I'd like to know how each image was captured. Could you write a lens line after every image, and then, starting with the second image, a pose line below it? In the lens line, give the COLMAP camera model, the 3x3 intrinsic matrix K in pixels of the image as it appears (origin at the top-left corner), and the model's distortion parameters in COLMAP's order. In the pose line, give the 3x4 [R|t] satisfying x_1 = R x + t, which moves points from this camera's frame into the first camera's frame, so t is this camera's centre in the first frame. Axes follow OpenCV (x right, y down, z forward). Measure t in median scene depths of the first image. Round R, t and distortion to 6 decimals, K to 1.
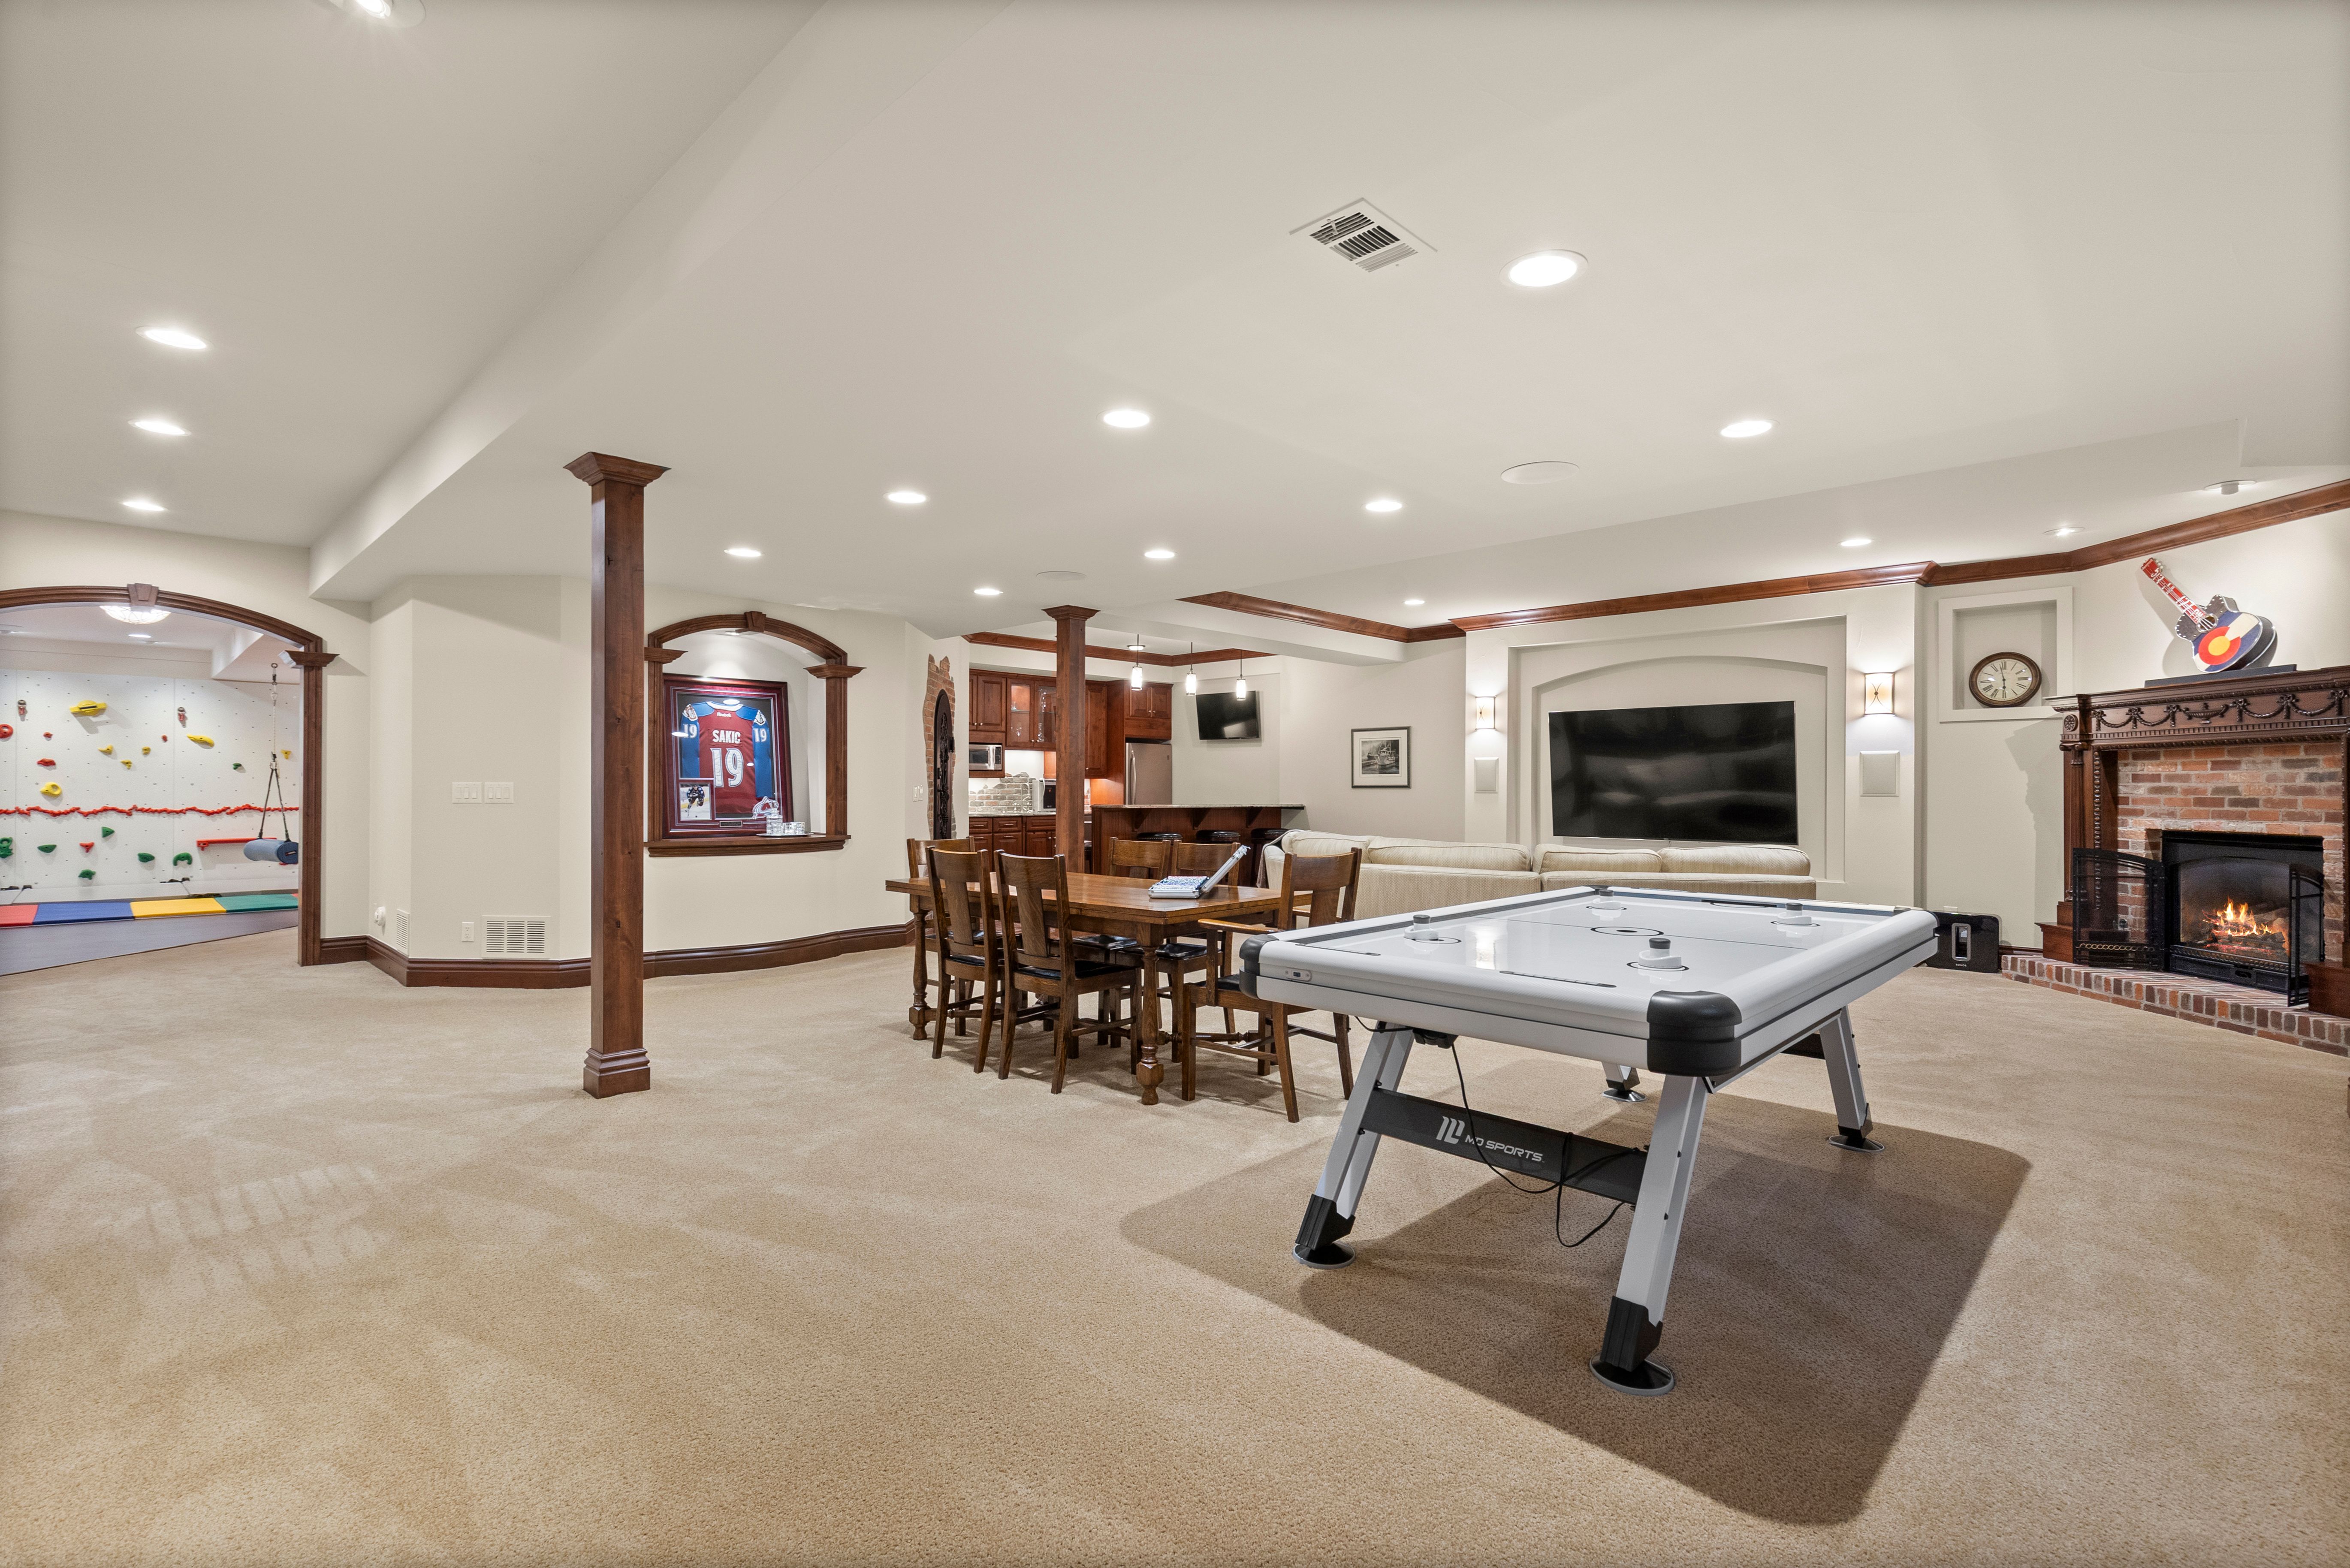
lens RADIAL K [[1056.6, 0, 1183.4], [0, 1056.6, 783.7], [0, 0, 1]] dist [0.005632, -0.001306]
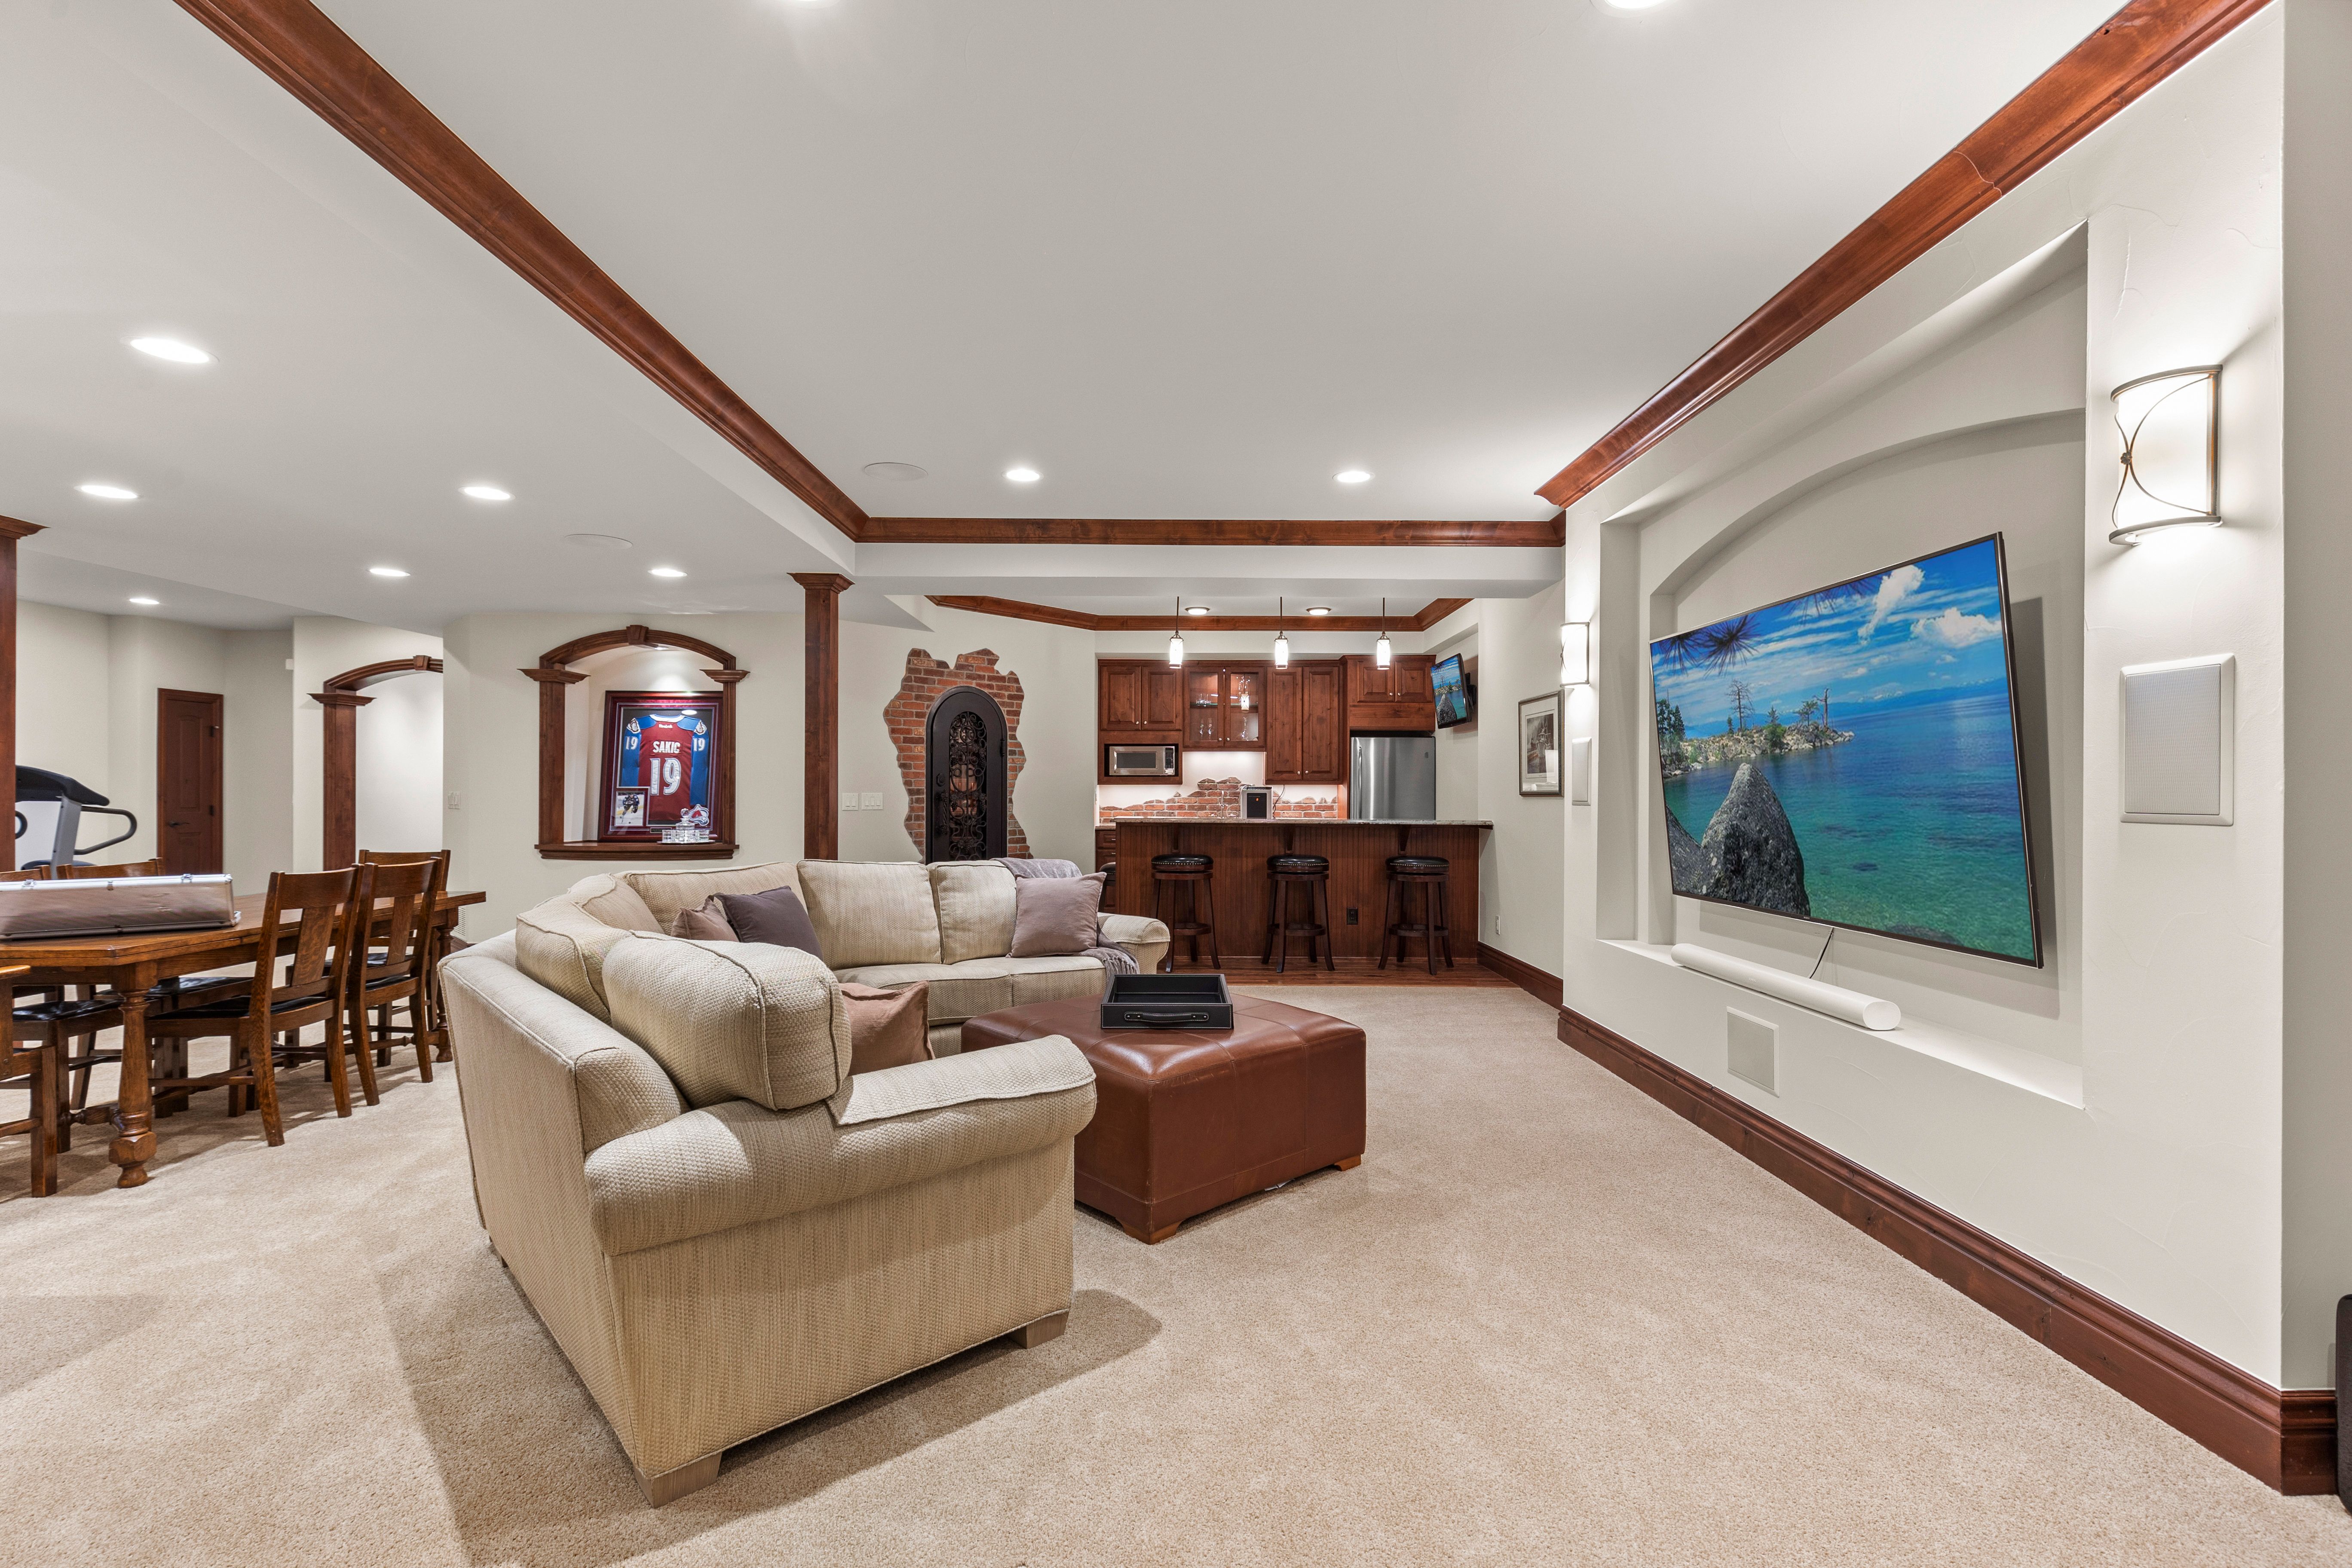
lens RADIAL K [[1057.5, 0, 1173.4], [0, 1057.5, 779.2], [0, 0, 1]] dist [0.005632, -0.001306]
pose [[0.710447, -0.012506, -0.703639, 0.649477], [0.002712, 0.999883, -0.015034, 0.004470], [0.703745, 0.008772, 0.710398, 0.595871]]
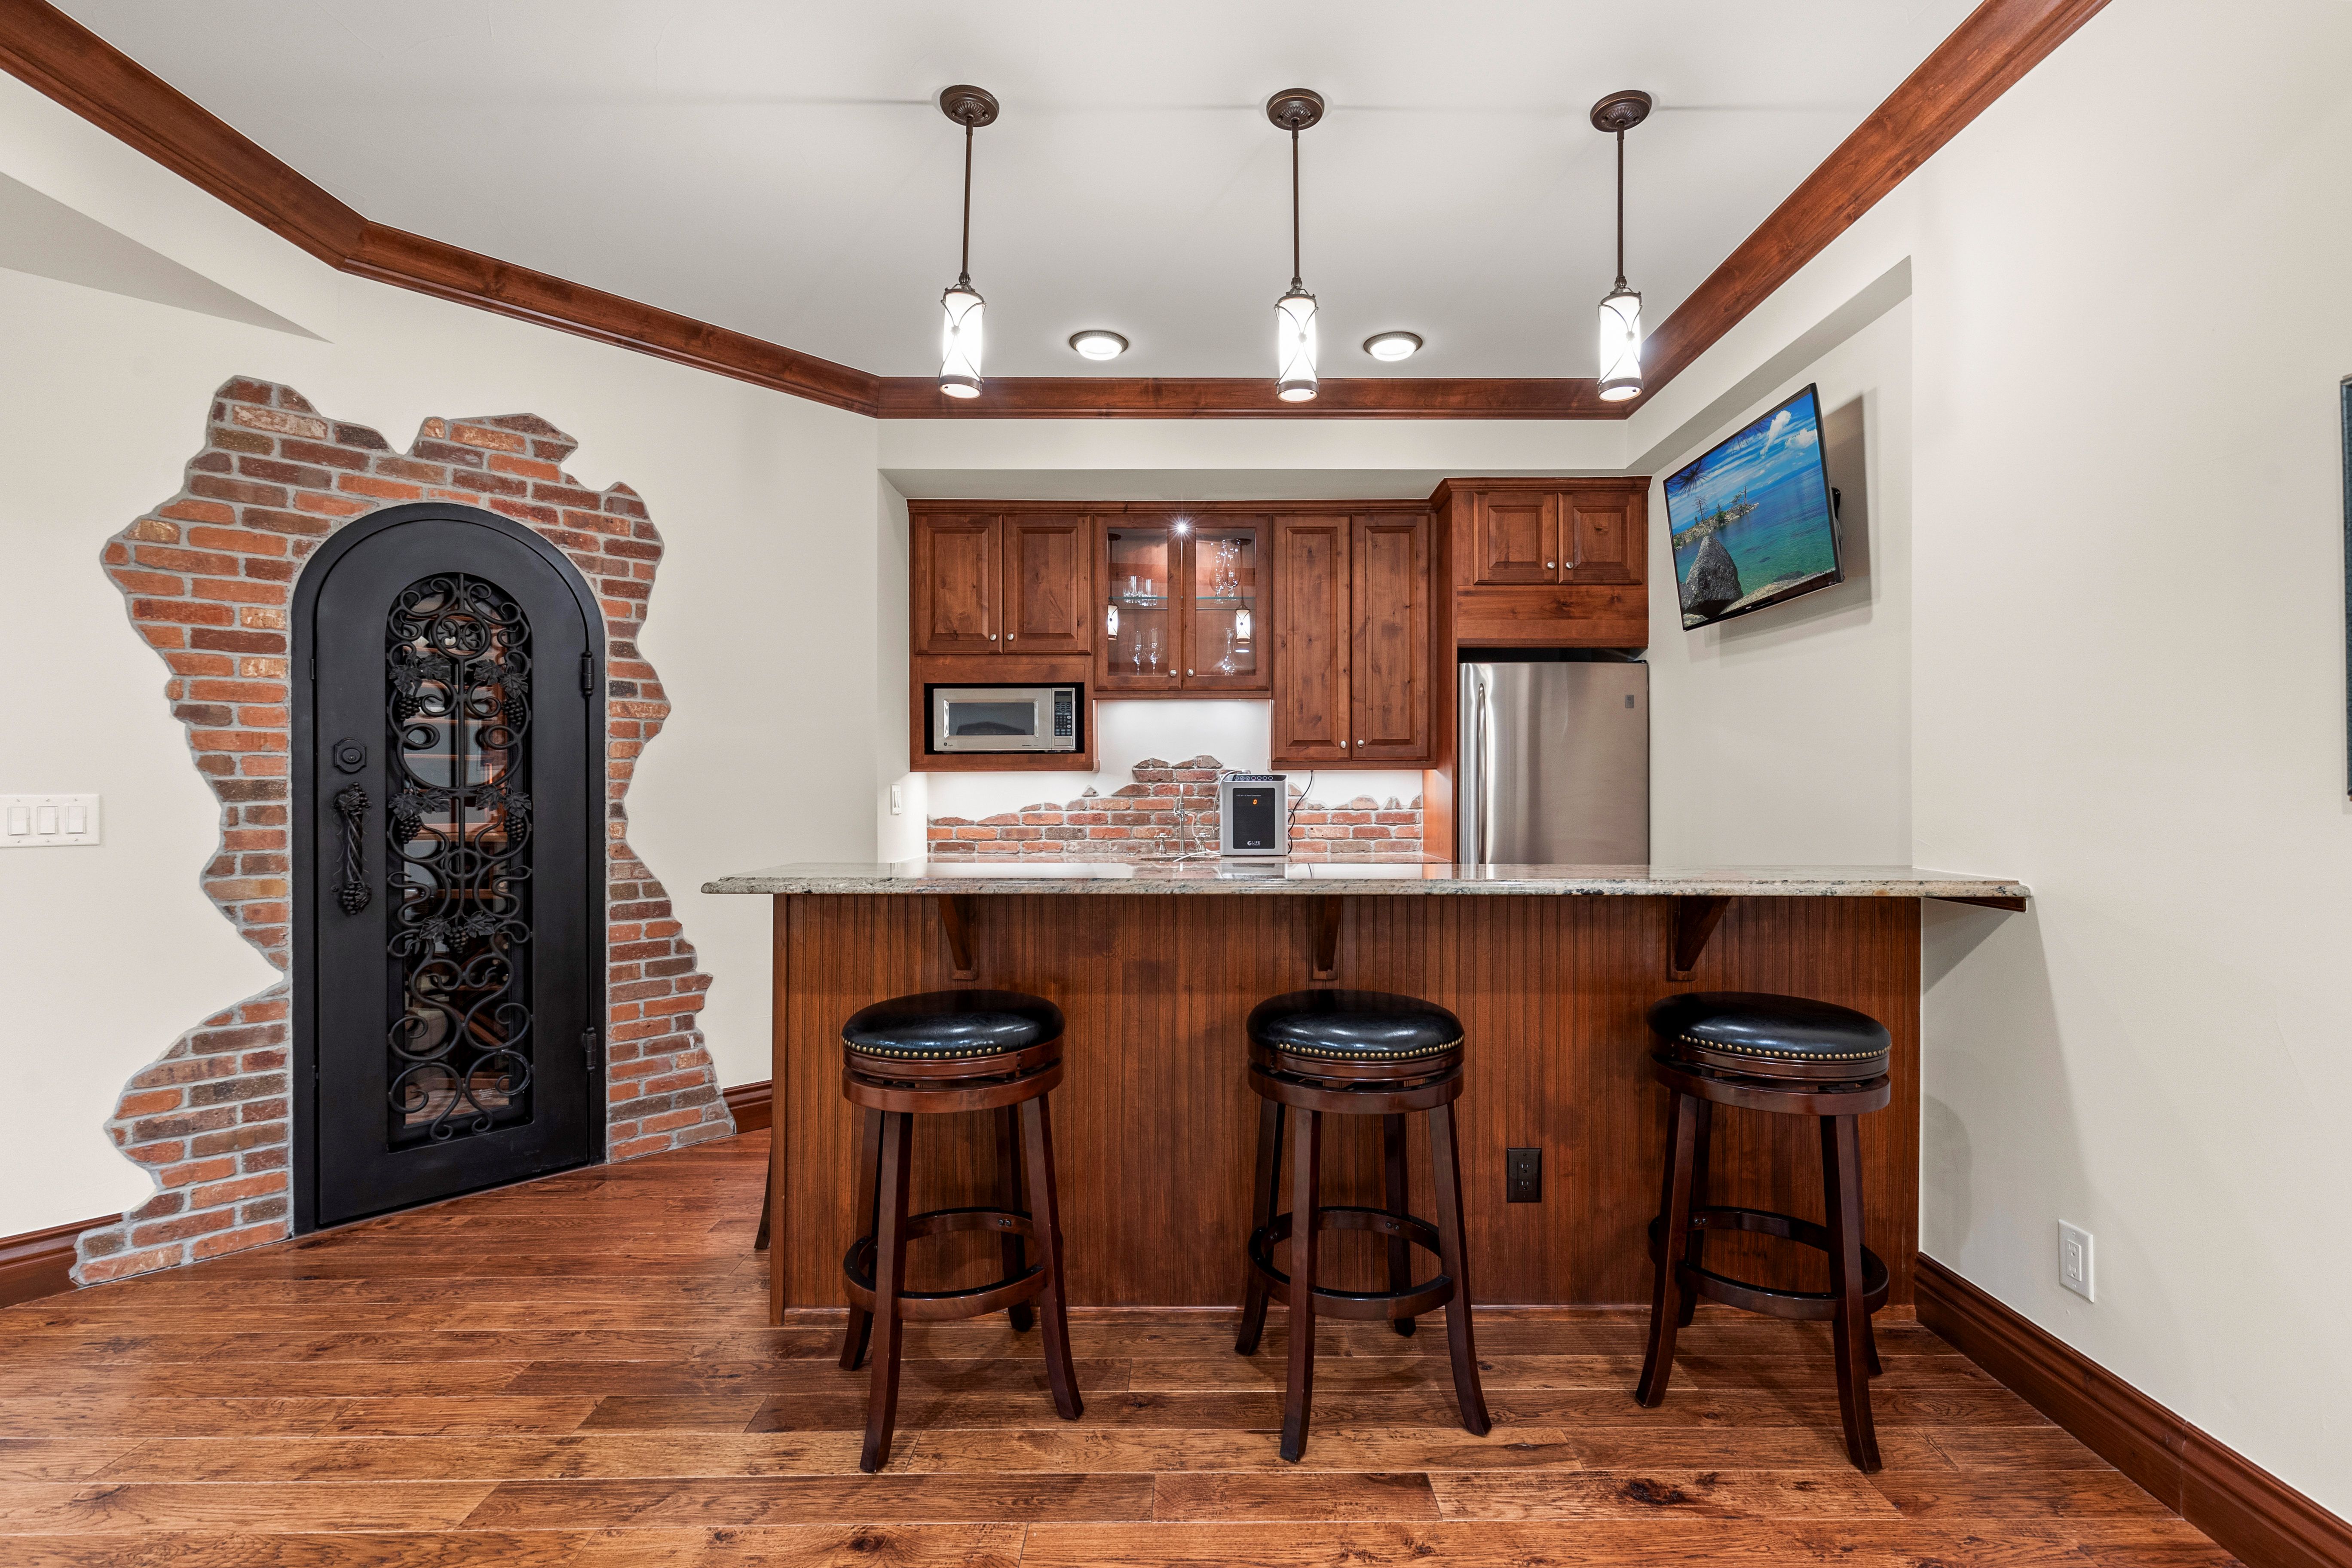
lens RADIAL K [[1057.5, 0, 1194.1], [0, 1057.5, 795.4], [0, 0, 1]] dist [0.005632, -0.001306]
pose [[0.703686, -0.000832, -0.710511, 0.212427], [0.006847, 0.999961, 0.005609, 0.002615], [0.710478, -0.008812, 0.703664, 1.143648]]
